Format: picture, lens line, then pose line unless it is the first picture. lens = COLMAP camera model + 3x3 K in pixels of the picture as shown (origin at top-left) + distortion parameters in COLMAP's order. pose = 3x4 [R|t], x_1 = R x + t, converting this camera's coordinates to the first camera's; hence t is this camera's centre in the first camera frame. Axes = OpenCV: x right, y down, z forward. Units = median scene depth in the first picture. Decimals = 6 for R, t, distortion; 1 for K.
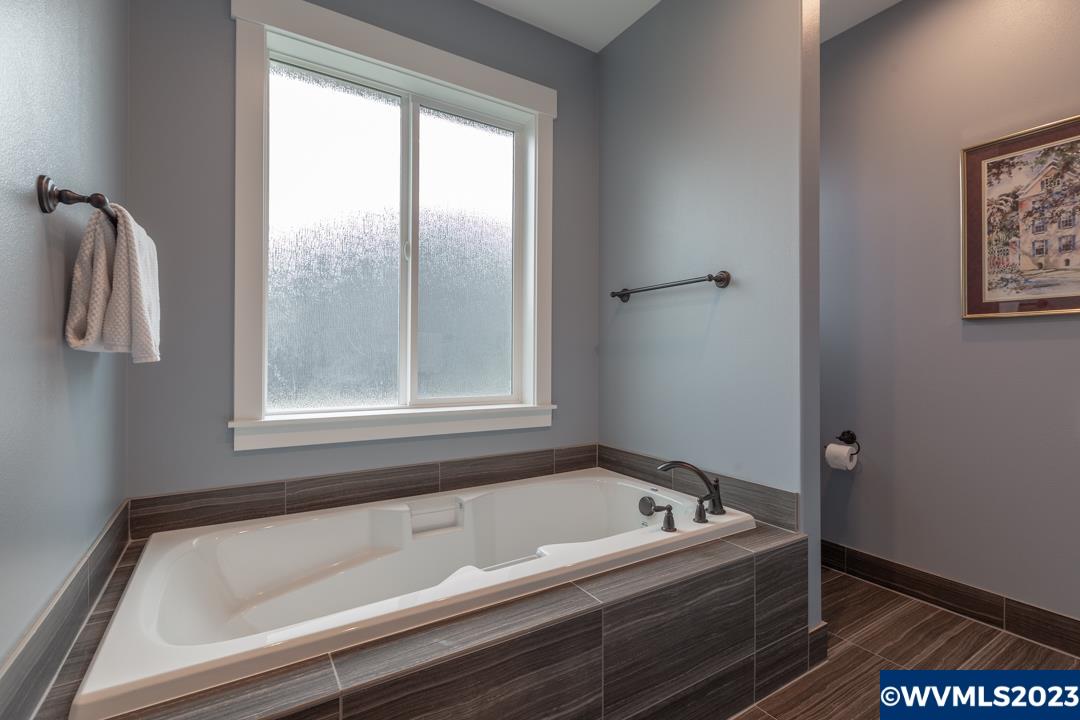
lens RADIAL K [[496.2, 0, 540.8], [0, 496.2, 356.0], [0, 0, 1]] dist [-0.000732, -0.000311]
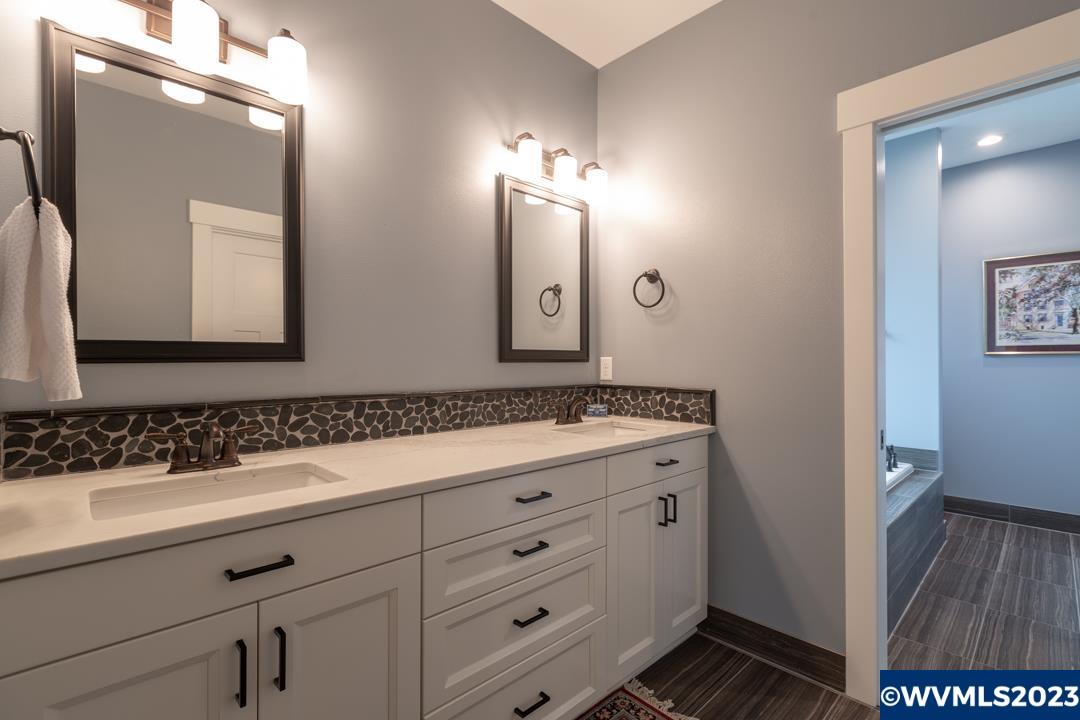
lens RADIAL K [[496.2, 0, 540.7], [0, 496.2, 363.4], [0, 0, 1]] dist [-0.000732, -0.000311]
pose [[0.977012, -0.002955, 0.213165, -1.191895], [0.004610, 0.999963, -0.007267, -0.040084], [-0.213136, 0.008082, 0.976989, -0.446348]]
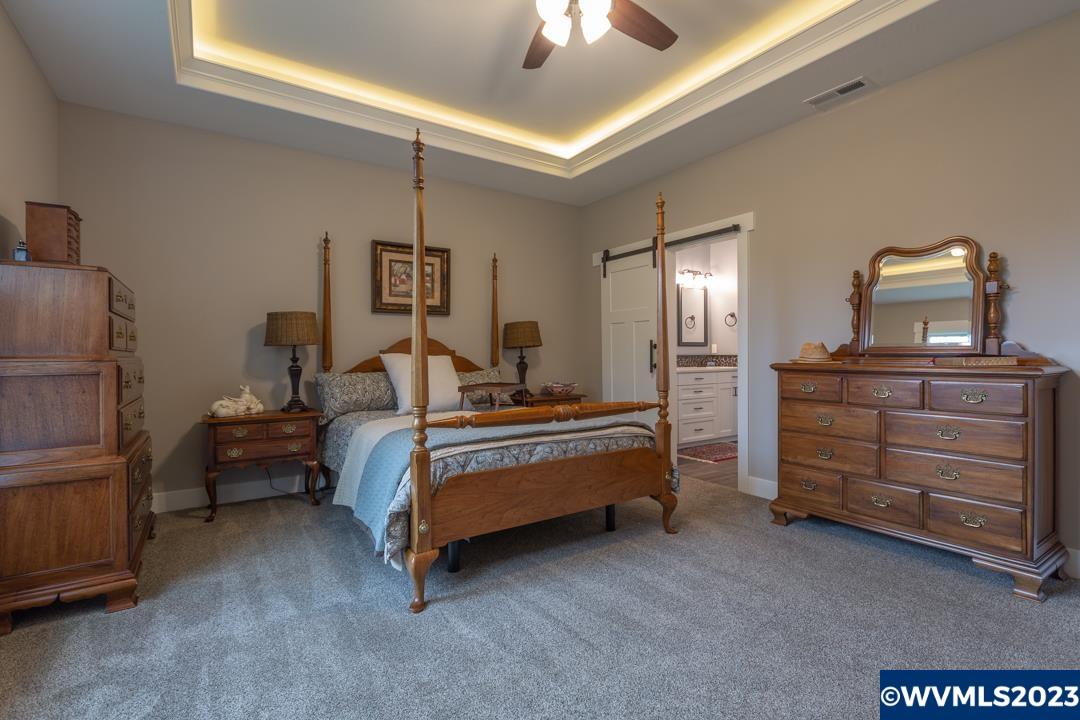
lens RADIAL K [[496.2, 0, 538.6], [0, 496.2, 357.4], [0, 0, 1]] dist [-0.000732, -0.000311]
pose [[0.999413, -0.010096, 0.032751, -2.109483], [0.009959, 0.999941, 0.004350, -0.001029], [-0.032793, -0.004021, 0.999454, -2.688382]]
